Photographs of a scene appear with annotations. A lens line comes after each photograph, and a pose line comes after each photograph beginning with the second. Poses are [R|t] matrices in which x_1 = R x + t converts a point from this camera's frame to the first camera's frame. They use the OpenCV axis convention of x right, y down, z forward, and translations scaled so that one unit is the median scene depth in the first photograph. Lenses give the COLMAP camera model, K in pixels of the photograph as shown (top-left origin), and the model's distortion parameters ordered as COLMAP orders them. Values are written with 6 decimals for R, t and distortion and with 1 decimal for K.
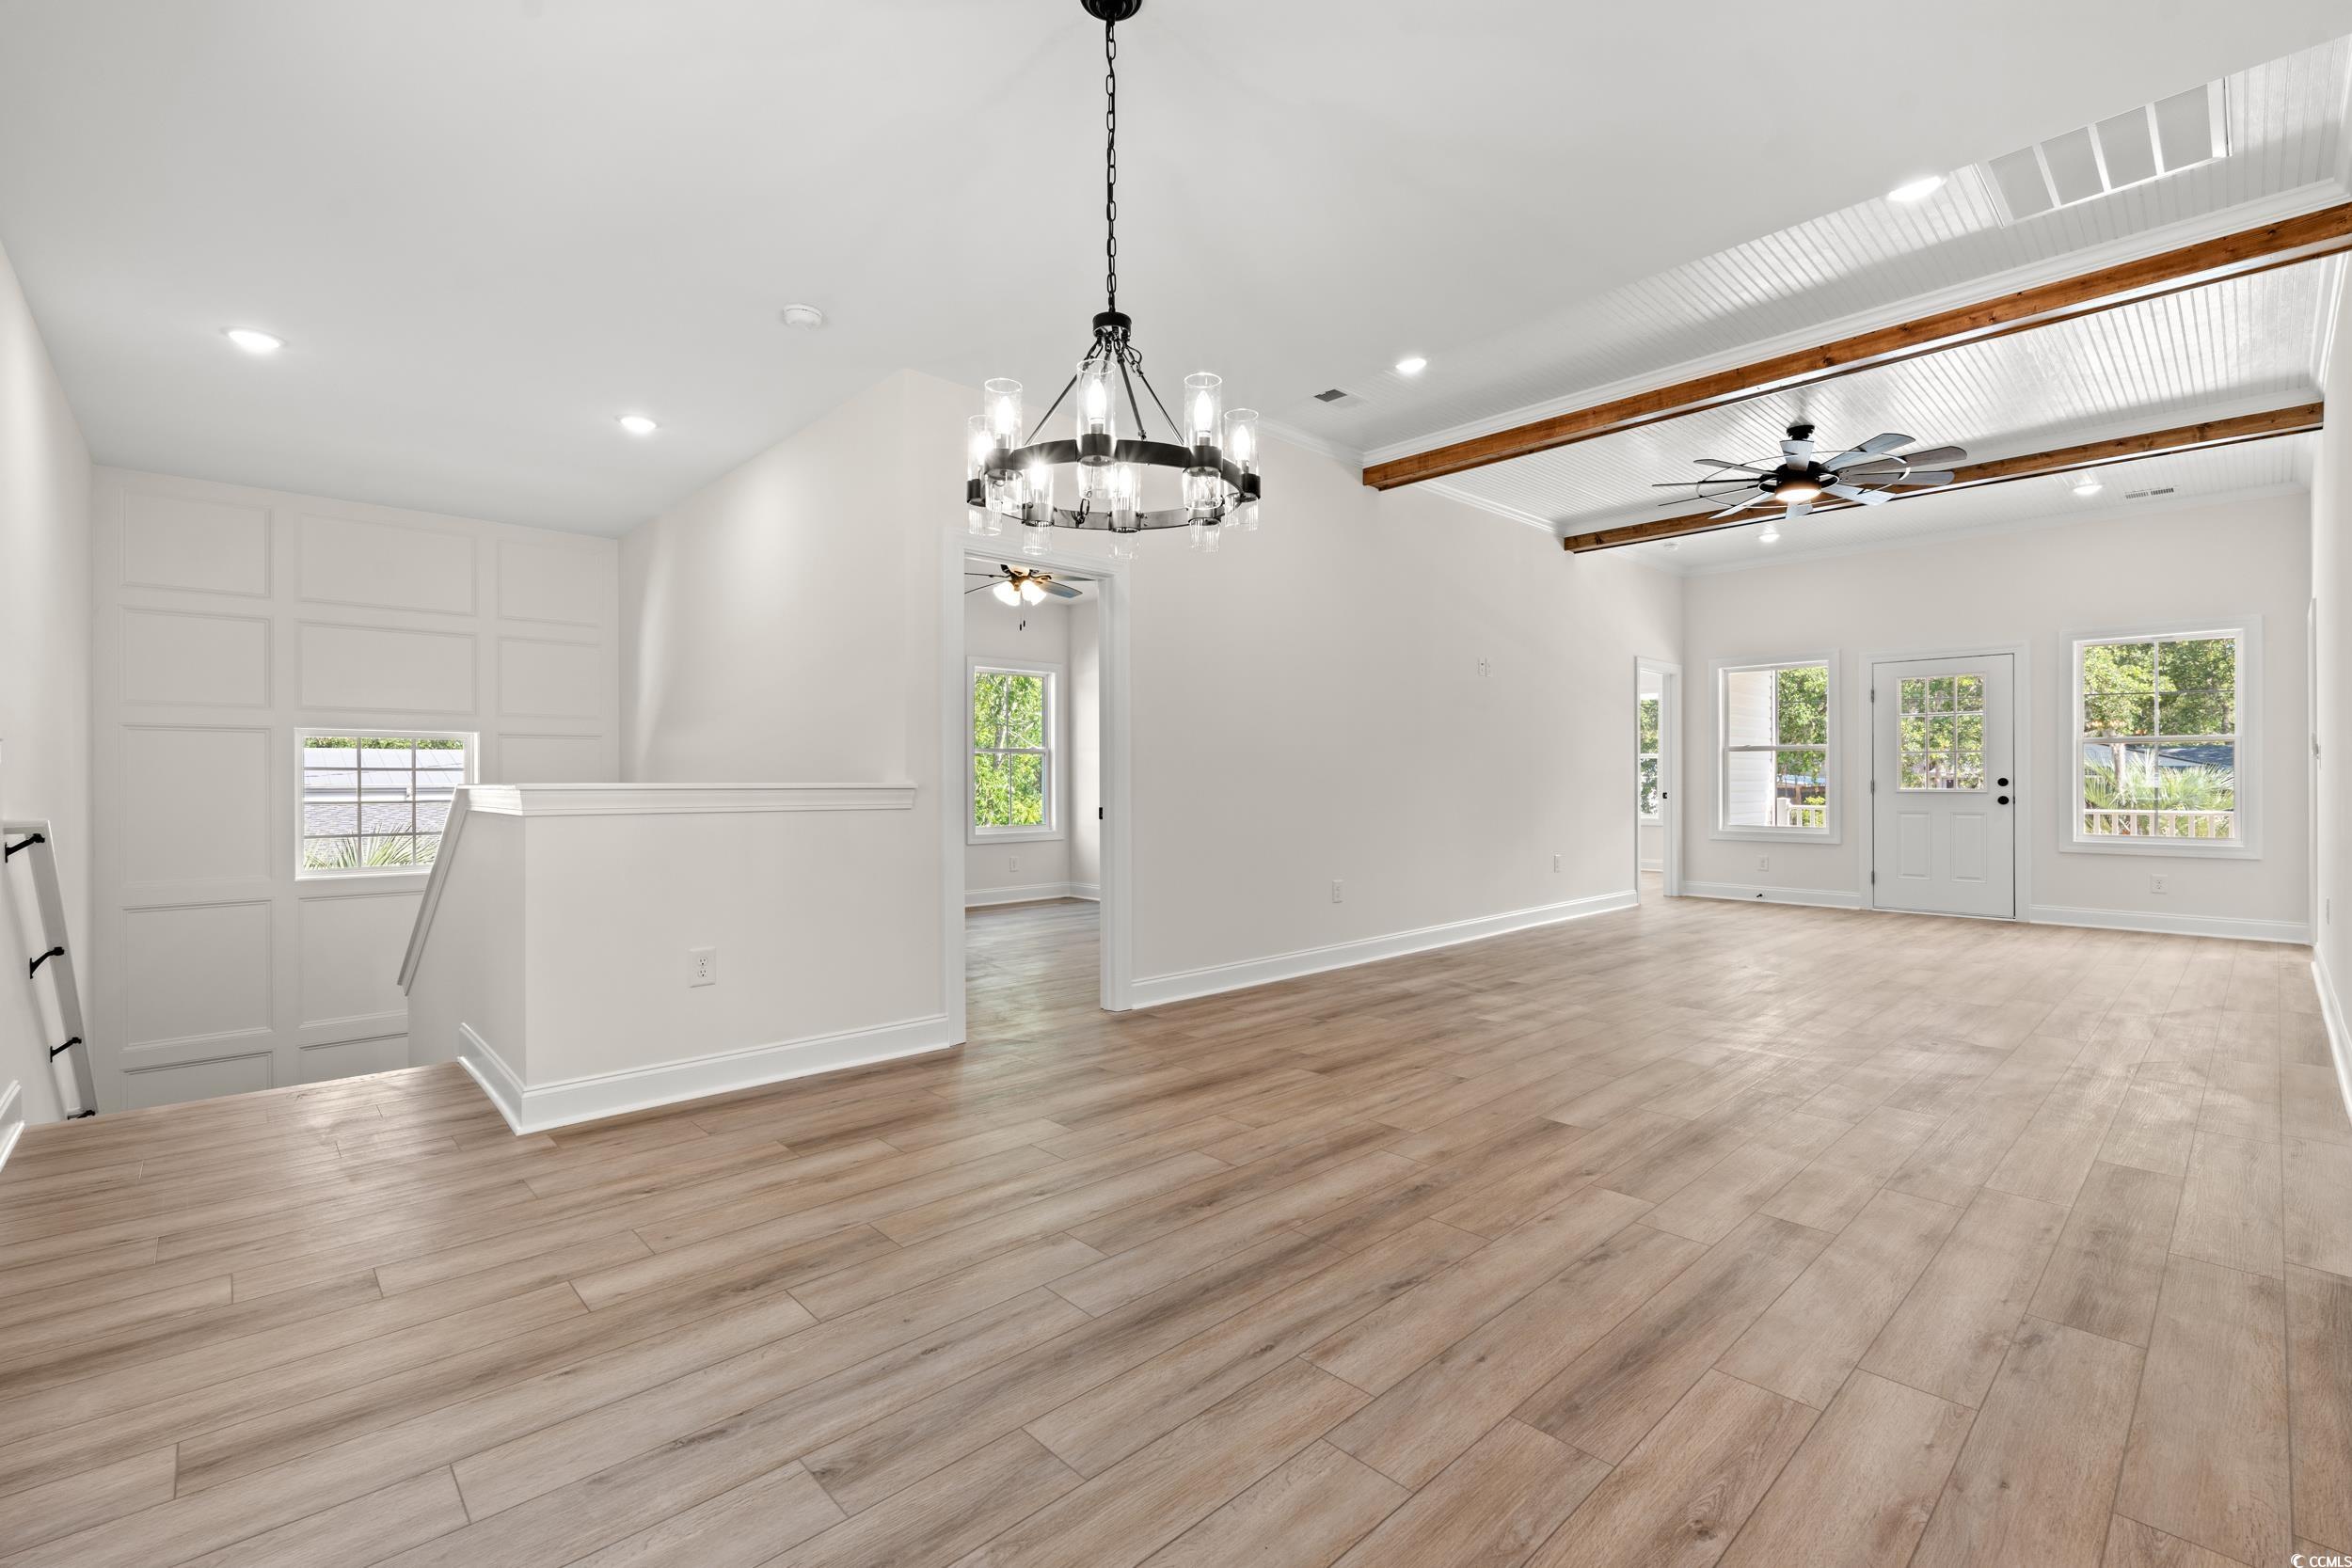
lens RADIAL K [[1031.4, 0, 1173.5], [0, 1031.4, 780.8], [0, 0, 1]] dist [-0.002221, -0.000514]
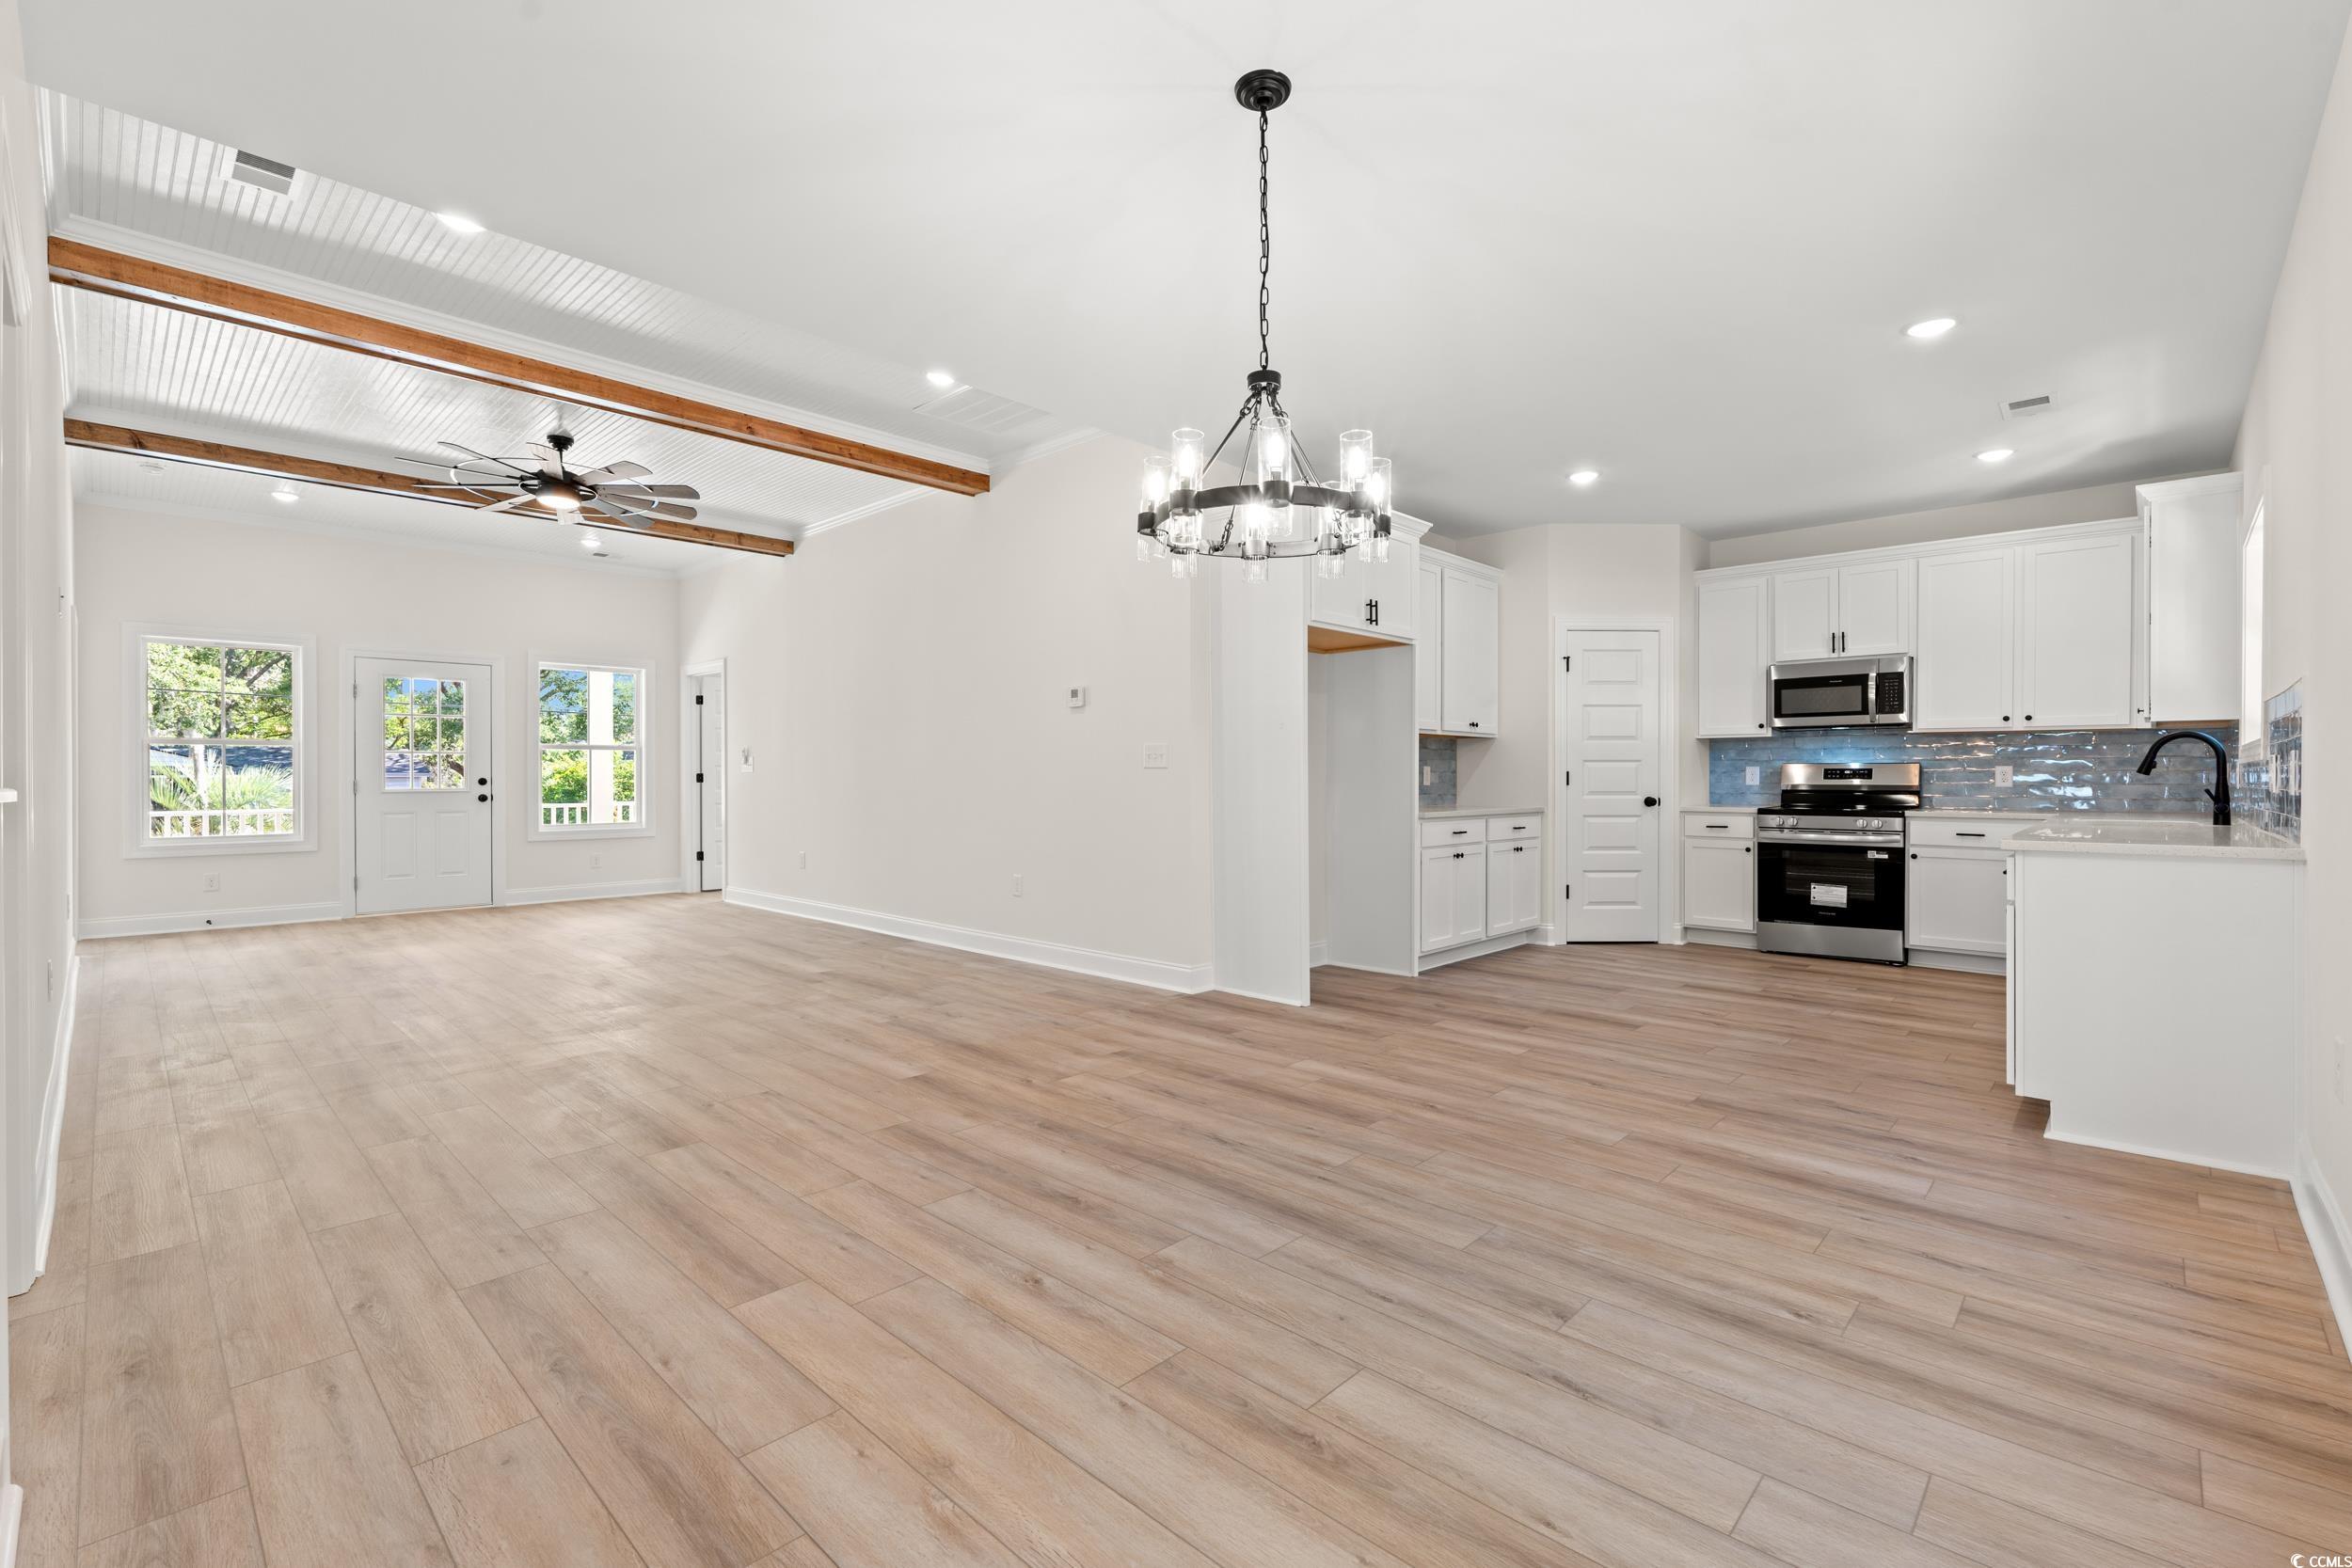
lens RADIAL K [[1034.6, 0, 1176.0], [0, 1034.6, 784.0], [0, 0, 1]] dist [-0.003156, -0.000271]
pose [[-0.062188, -0.004300, 0.998055, -0.944807], [0.001814, 0.999989, 0.004422, -0.000373], [-0.998063, 0.002086, -0.062180, 0.923787]]
